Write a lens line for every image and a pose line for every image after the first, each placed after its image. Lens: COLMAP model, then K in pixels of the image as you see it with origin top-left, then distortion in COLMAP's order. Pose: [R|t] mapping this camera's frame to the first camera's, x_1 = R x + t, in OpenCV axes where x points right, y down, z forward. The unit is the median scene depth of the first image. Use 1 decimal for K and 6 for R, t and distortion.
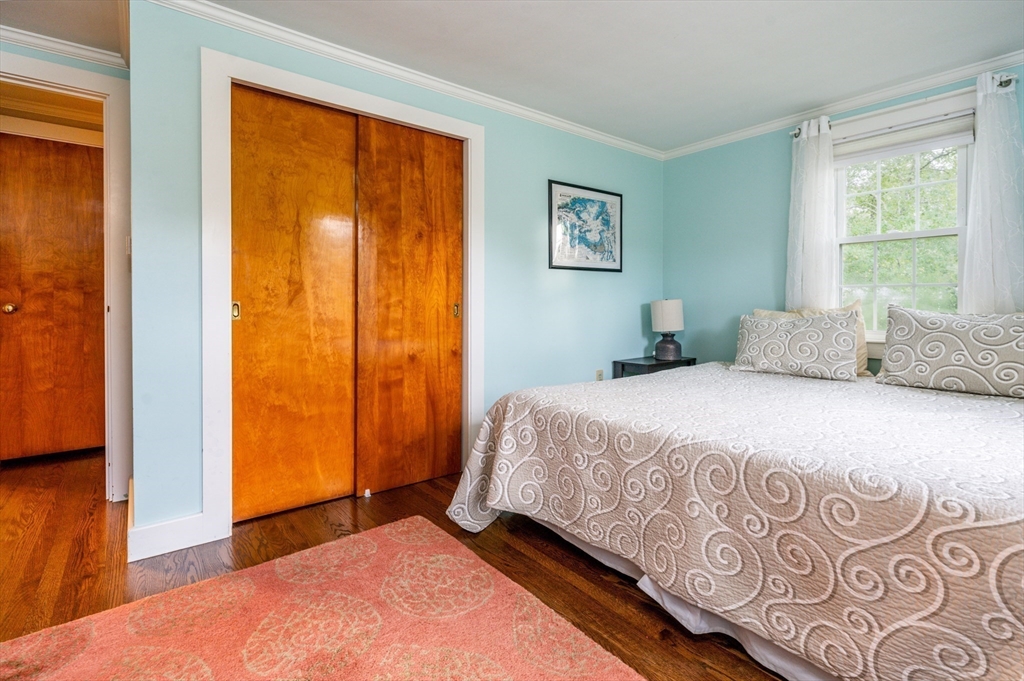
lens RADIAL K [[465.7, 0, 499.4], [0, 465.7, 303.1], [0, 0, 1]] dist [-0.002929, -0.000368]
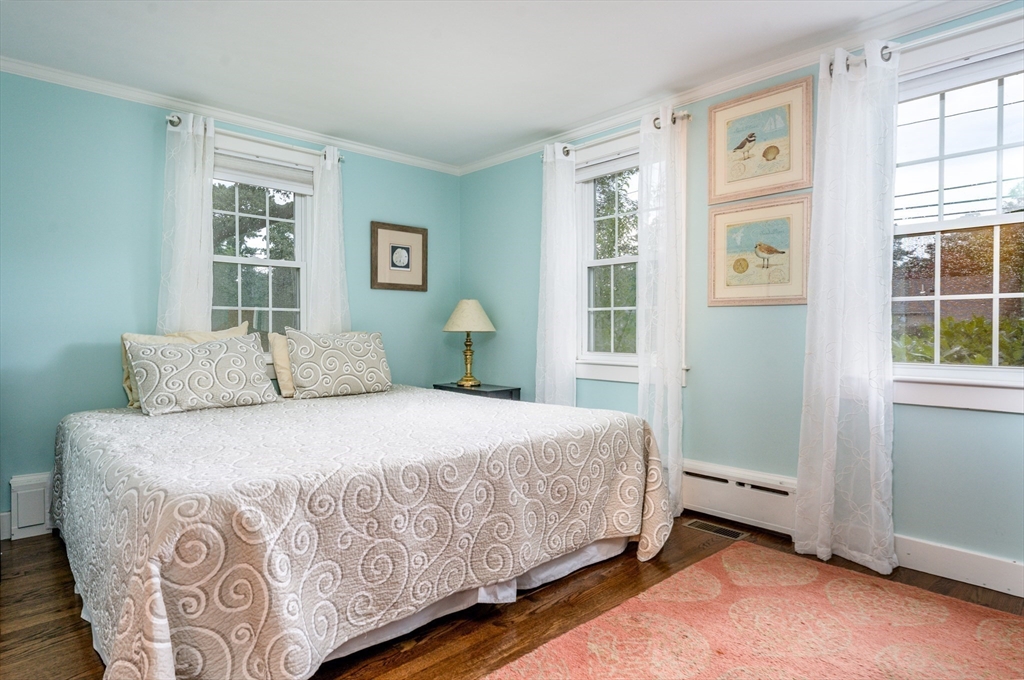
lens RADIAL K [[578.2, 0, 513.3], [0, 578.2, 338.5], [0, 0, 1]] dist [-0.002235, -0.000597]
pose [[-0.098022, -0.019411, 0.994995, -0.829404], [-0.001975, 0.999812, 0.019311, 0.004162], [-0.995182, -0.000072, -0.098042, 0.909418]]
